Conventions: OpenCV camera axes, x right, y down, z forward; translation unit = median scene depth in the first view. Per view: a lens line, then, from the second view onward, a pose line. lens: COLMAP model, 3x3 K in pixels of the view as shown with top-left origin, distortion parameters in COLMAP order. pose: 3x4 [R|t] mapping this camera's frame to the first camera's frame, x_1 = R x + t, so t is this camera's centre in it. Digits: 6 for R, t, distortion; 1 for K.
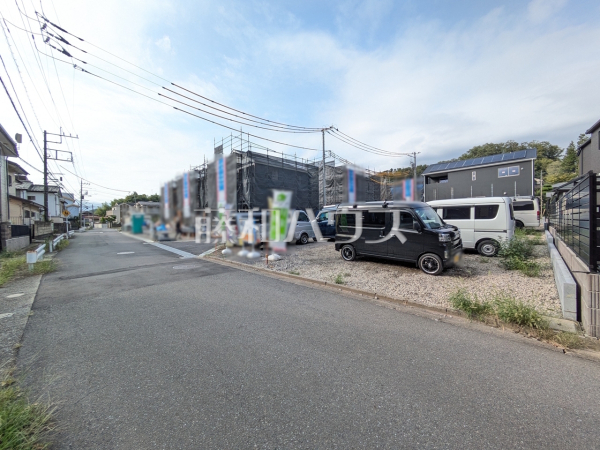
lens RADIAL K [[235.9, 0, 301.2], [0, 235.9, 225.3], [0, 0, 1]] dist [-0.002312, 0.001690]
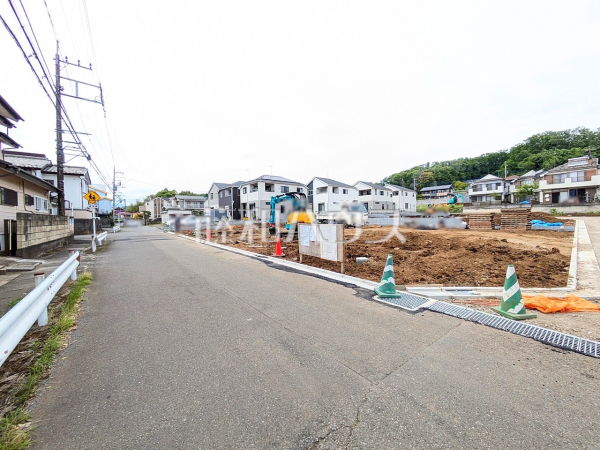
lens RADIAL K [[235.9, 0, 300.0], [0, 235.9, 223.3], [0, 0, 1]] dist [-0.002312, 0.001690]
pose [[0.996933, 0.001209, -0.078256, -0.347461], [-0.000963, 0.999994, 0.003188, -0.000677], [0.078259, -0.003103, 0.996928, 0.359825]]
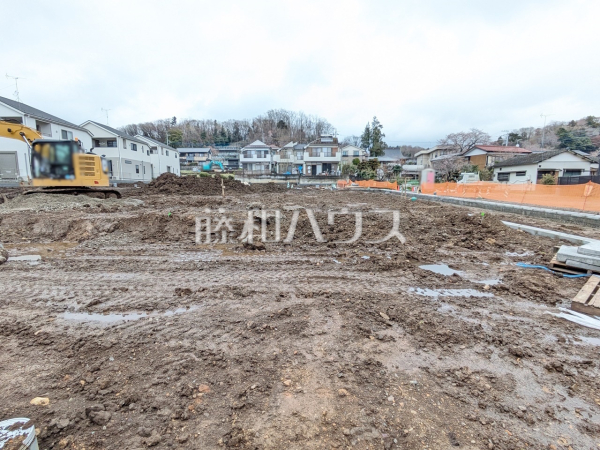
lens RADIAL K [[297.4, 0, 299.1], [0, 297.4, 226.6], [0, 0, 1]] dist [0.002039, -0.002204]
pose [[0.681647, -0.081471, 0.727131, -0.388219], [0.000646, 0.993848, 0.110750, -0.002963], [-0.731681, -0.075023, 0.677507, 0.584119]]
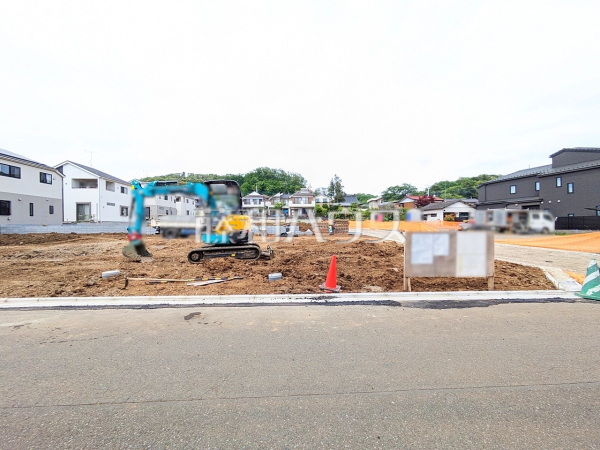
lens RADIAL K [[235.9, 0, 298.9], [0, 235.9, 222.1], [0, 0, 1]] dist [-0.002312, 0.001690]
pose [[0.620860, 0.018581, 0.783701, -0.506545], [0.011616, 0.999391, -0.032897, -0.001557], [-0.783836, 0.029528, 0.620266, 0.526578]]
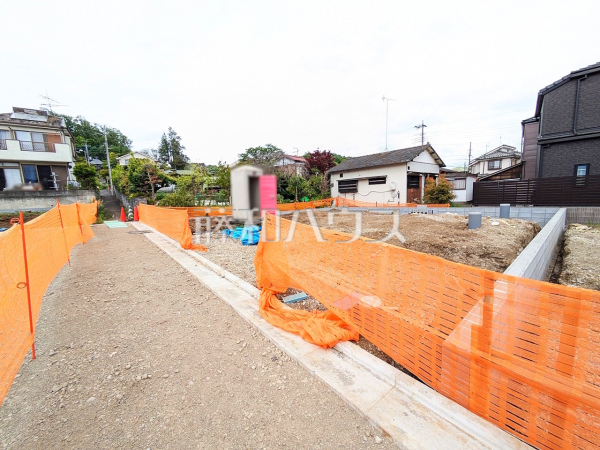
lens RADIAL K [[235.9, 0, 295.1], [0, 235.9, 227.6], [0, 0, 1]] dist [-0.002312, 0.001690]
pose [[0.089923, -0.119340, 0.988773, 0.280006], [0.055302, 0.991862, 0.114683, -0.034466], [-0.994412, 0.044368, 0.095790, 0.842674]]
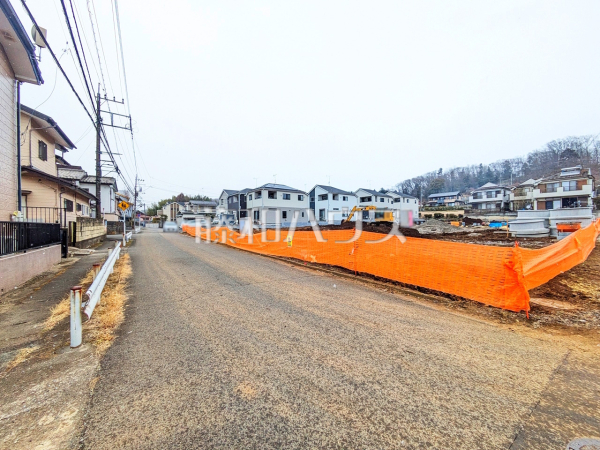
lens RADIAL K [[235.9, 0, 300.5], [0, 235.9, 224.5], [0, 0, 1]] dist [-0.002312, 0.001690]
pose [[0.991618, 0.012196, -0.128624, -0.281765], [-0.013849, 0.999833, -0.011964, 0.000501], [0.128457, 0.013645, 0.991621, 0.275523]]
